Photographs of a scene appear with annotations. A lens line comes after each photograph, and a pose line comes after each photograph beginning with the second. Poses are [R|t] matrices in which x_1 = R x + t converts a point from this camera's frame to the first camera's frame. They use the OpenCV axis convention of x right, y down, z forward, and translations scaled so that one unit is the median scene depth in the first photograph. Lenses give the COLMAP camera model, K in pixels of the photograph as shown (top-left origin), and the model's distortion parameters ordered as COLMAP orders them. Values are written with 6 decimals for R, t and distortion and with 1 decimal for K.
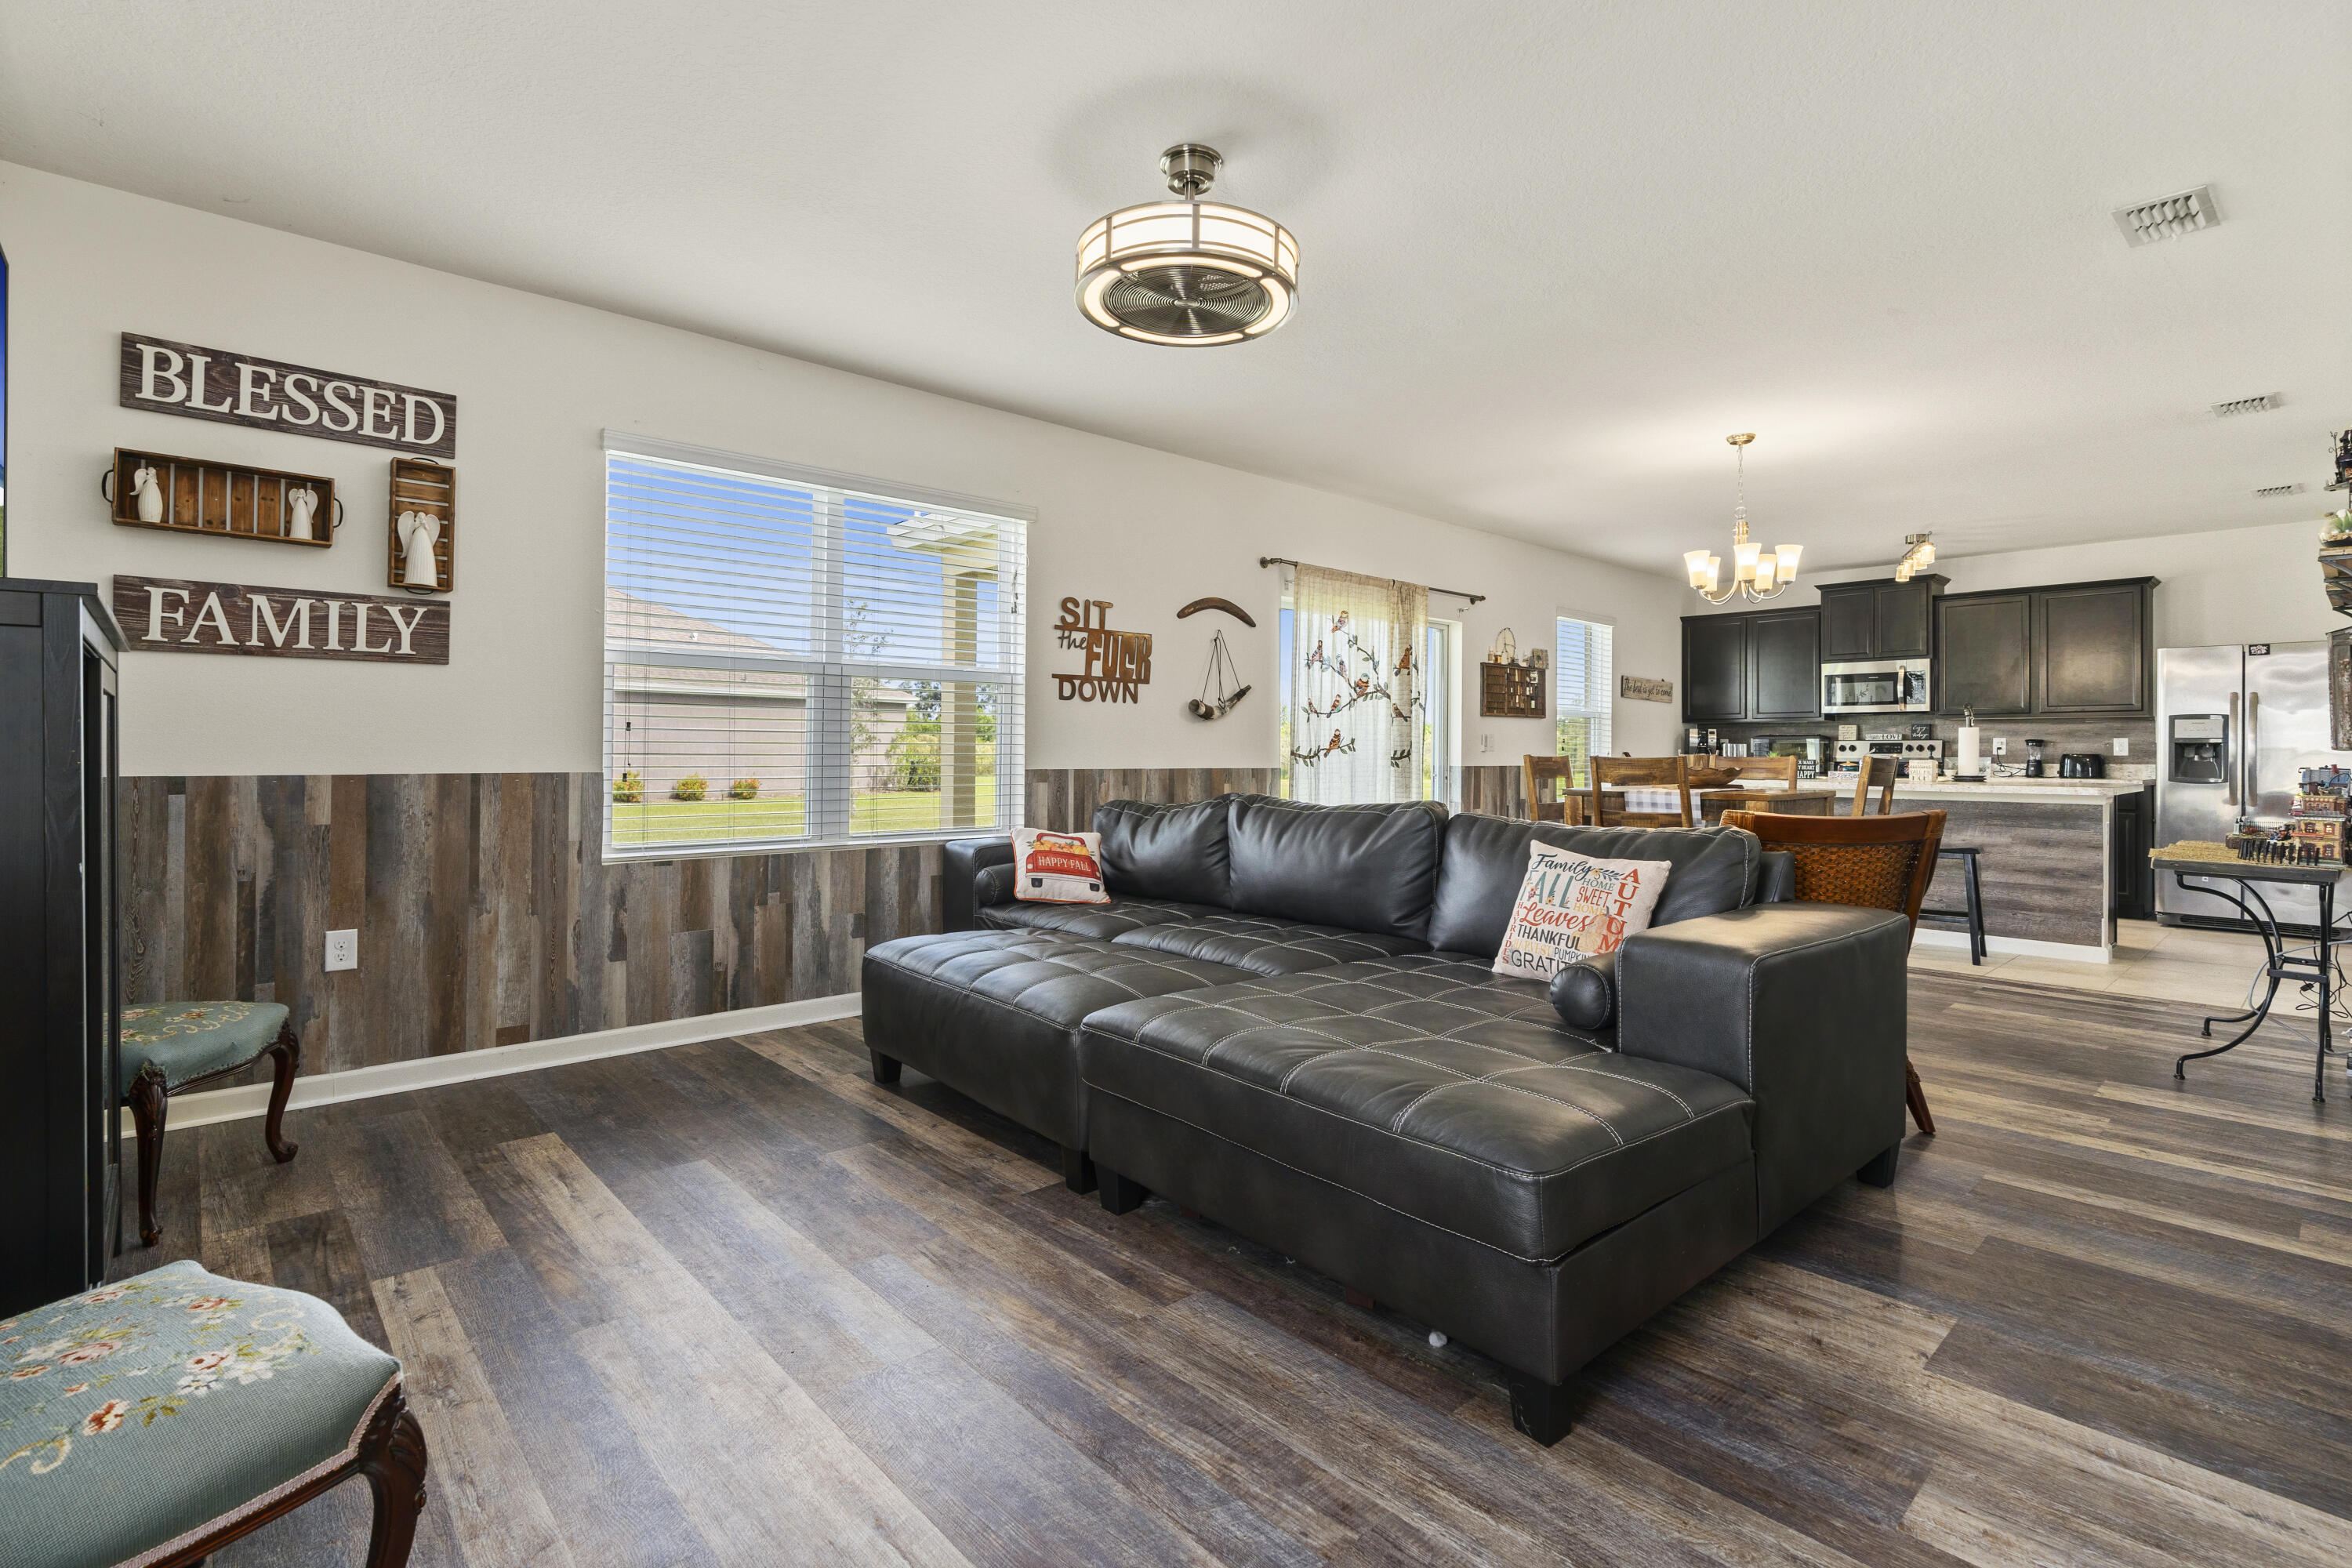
lens RADIAL K [[1076.6, 0, 1175.1], [0, 1076.6, 744.1], [0, 0, 1]] dist [-0.006303, 0.003259]
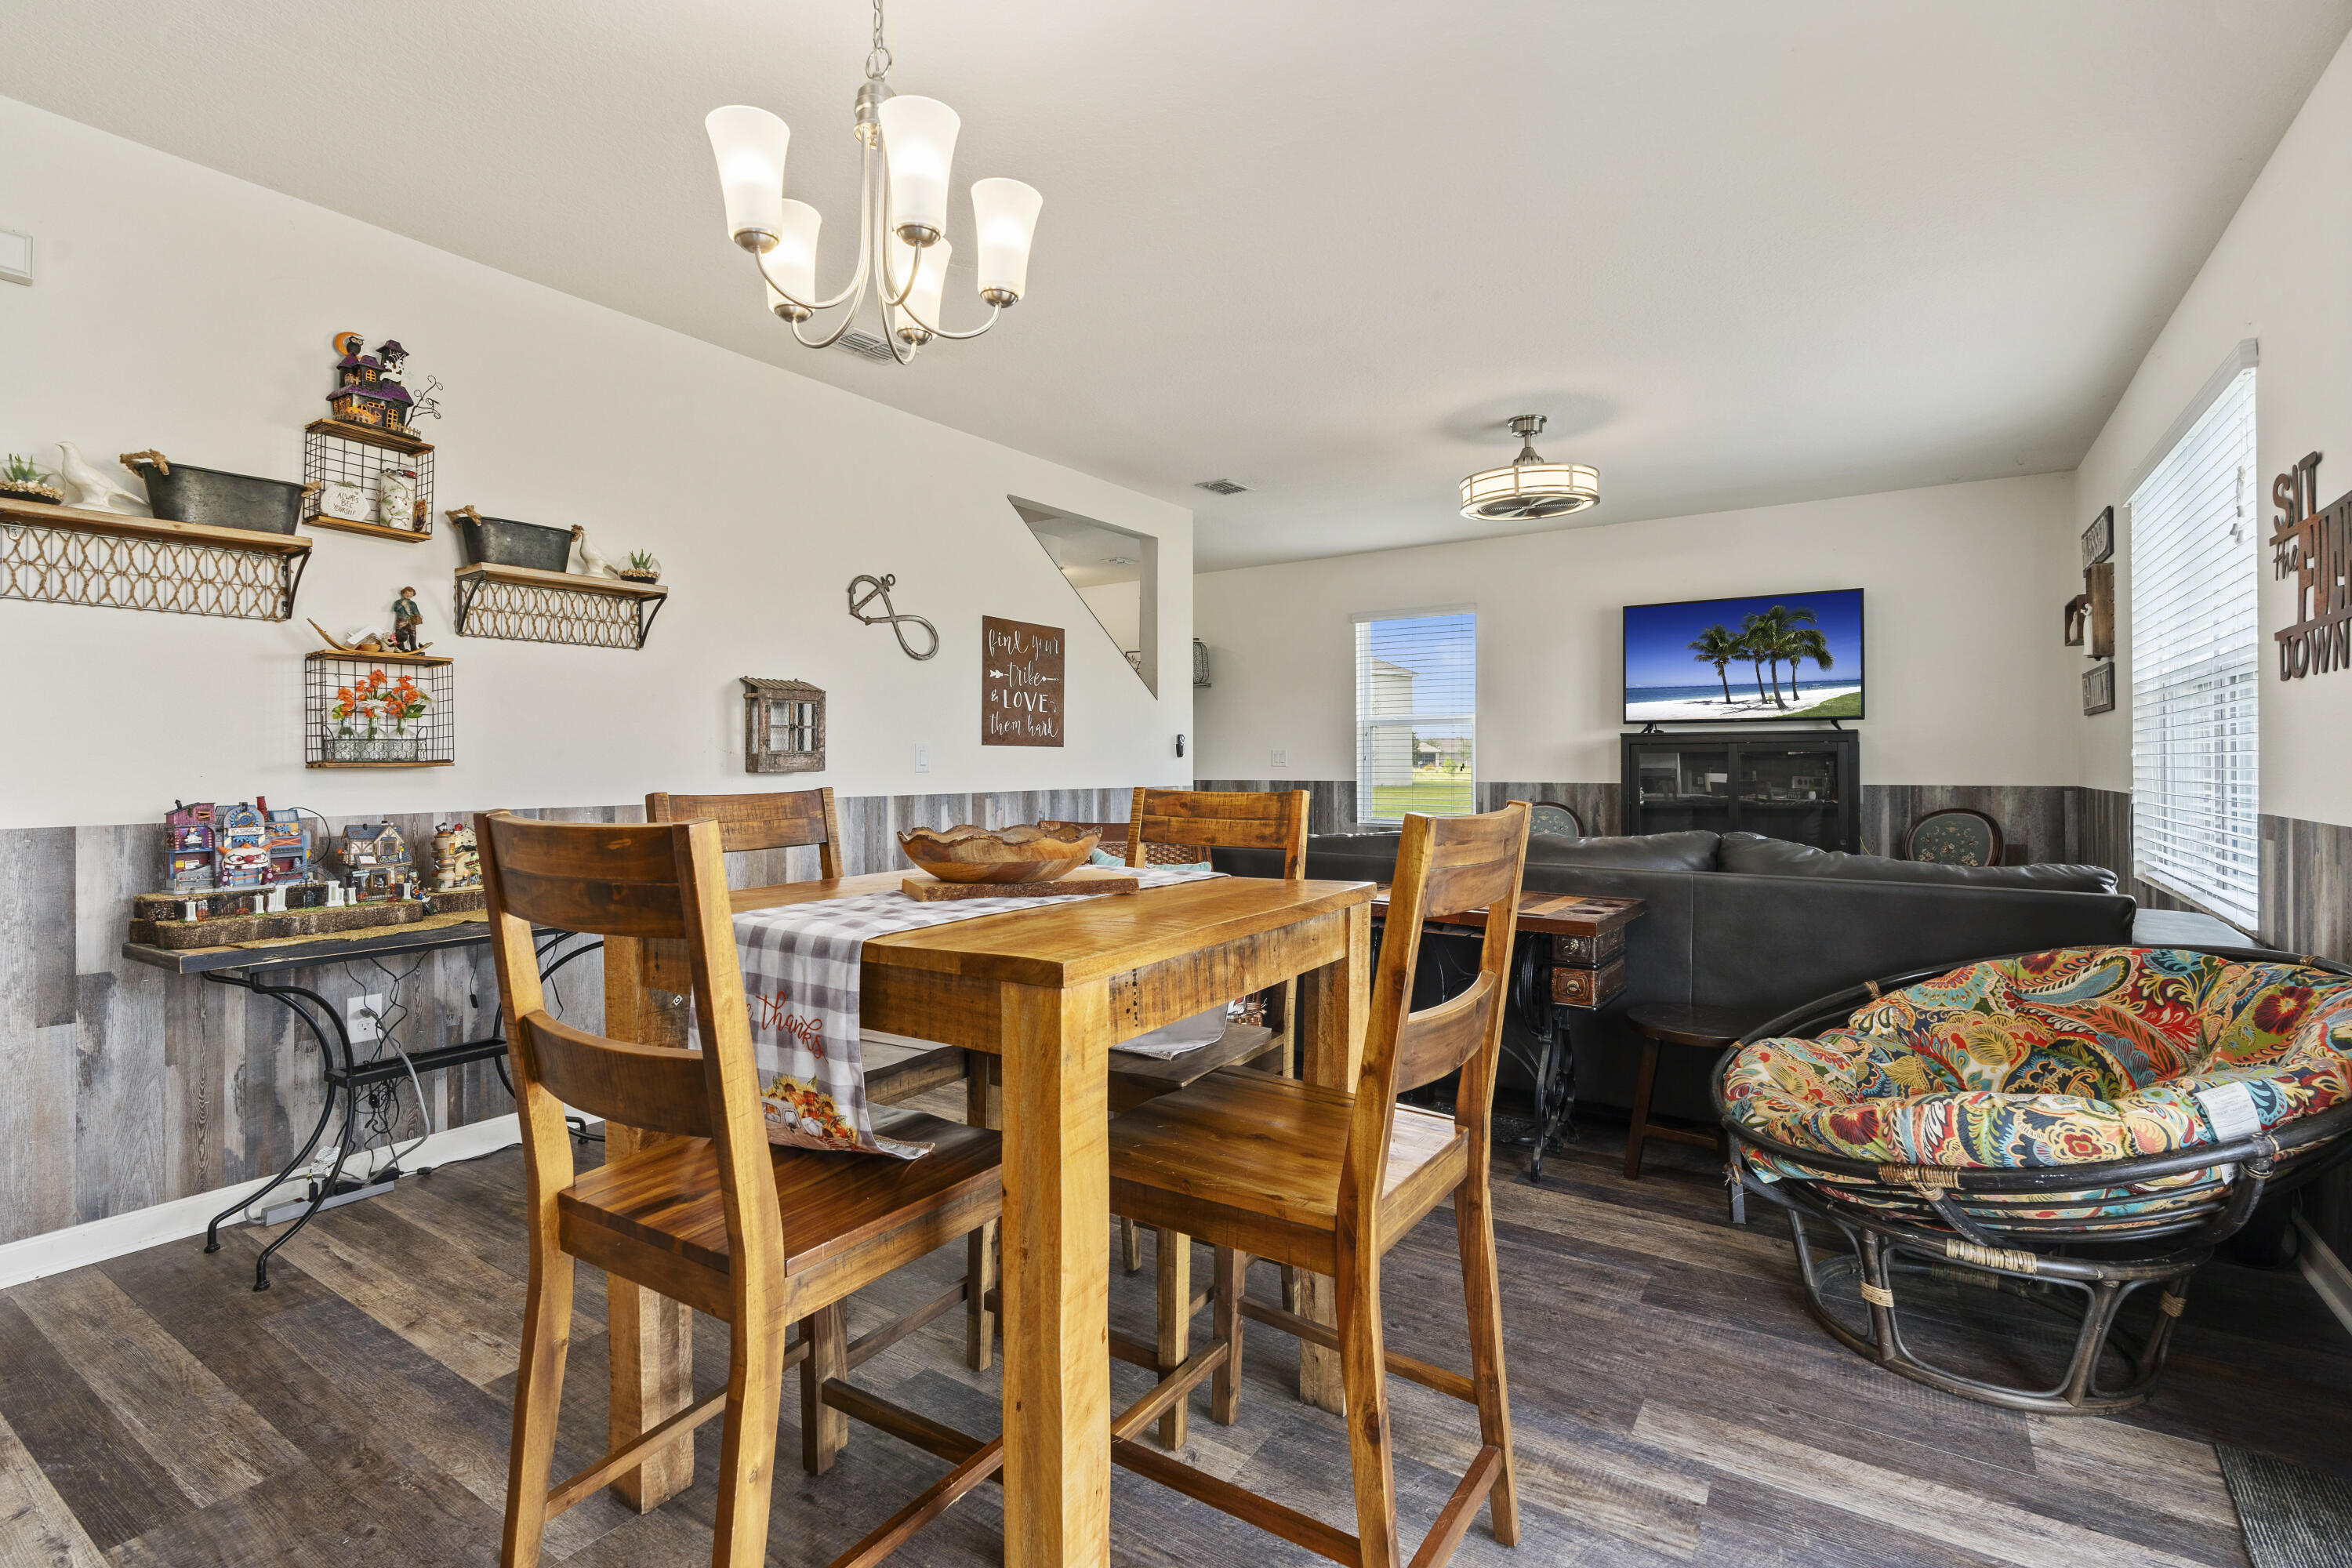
lens RADIAL K [[1076.6, 0, 1145.1], [0, 1076.6, 764.4], [0, 0, 1]] dist [-0.006303, 0.003259]
pose [[-0.970691, -0.003567, -0.240306, 0.365053], [-0.002693, 0.999989, -0.003968, 0.000784], [0.240317, -0.003204, -0.970689, 0.931576]]
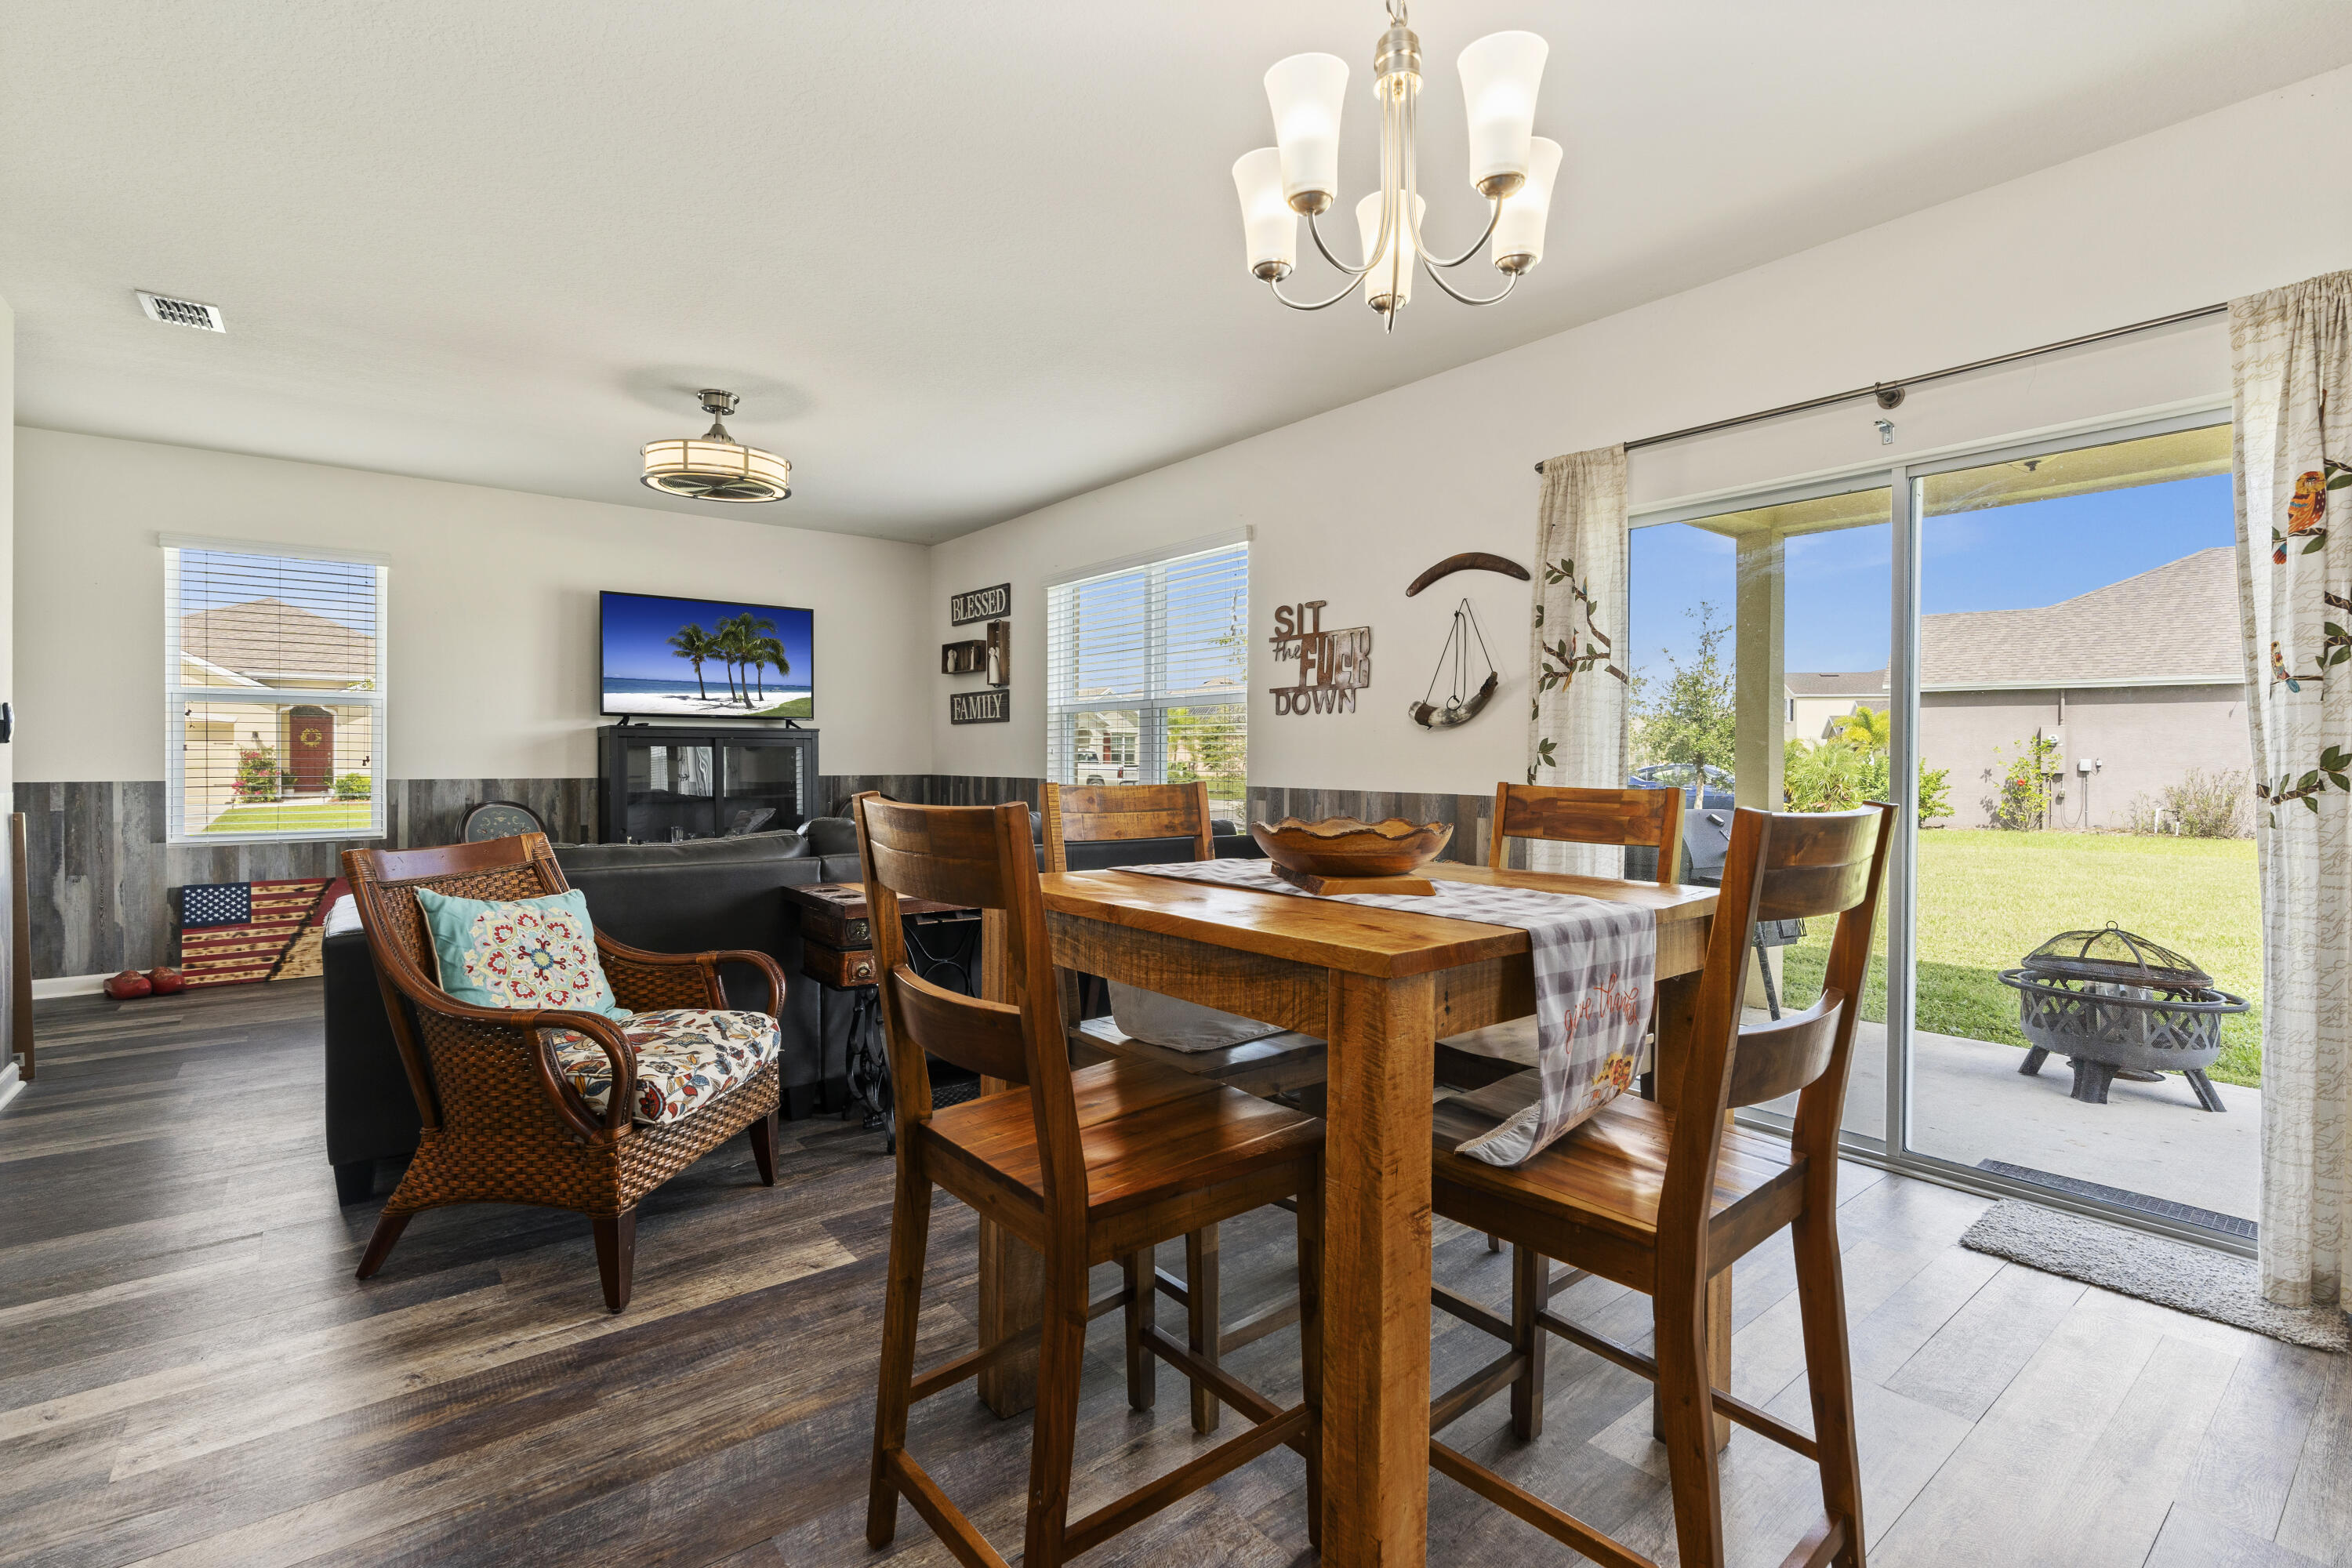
lens RADIAL K [[1076.6, 0, 1185.6], [0, 1076.6, 764.5], [0, 0, 1]] dist [-0.006303, 0.003259]
pose [[-0.057676, 0.001099, -0.998335, 0.583642], [0.000918, 0.999999, 0.001048, 0.001058], [0.998335, -0.000856, -0.057677, 0.665829]]
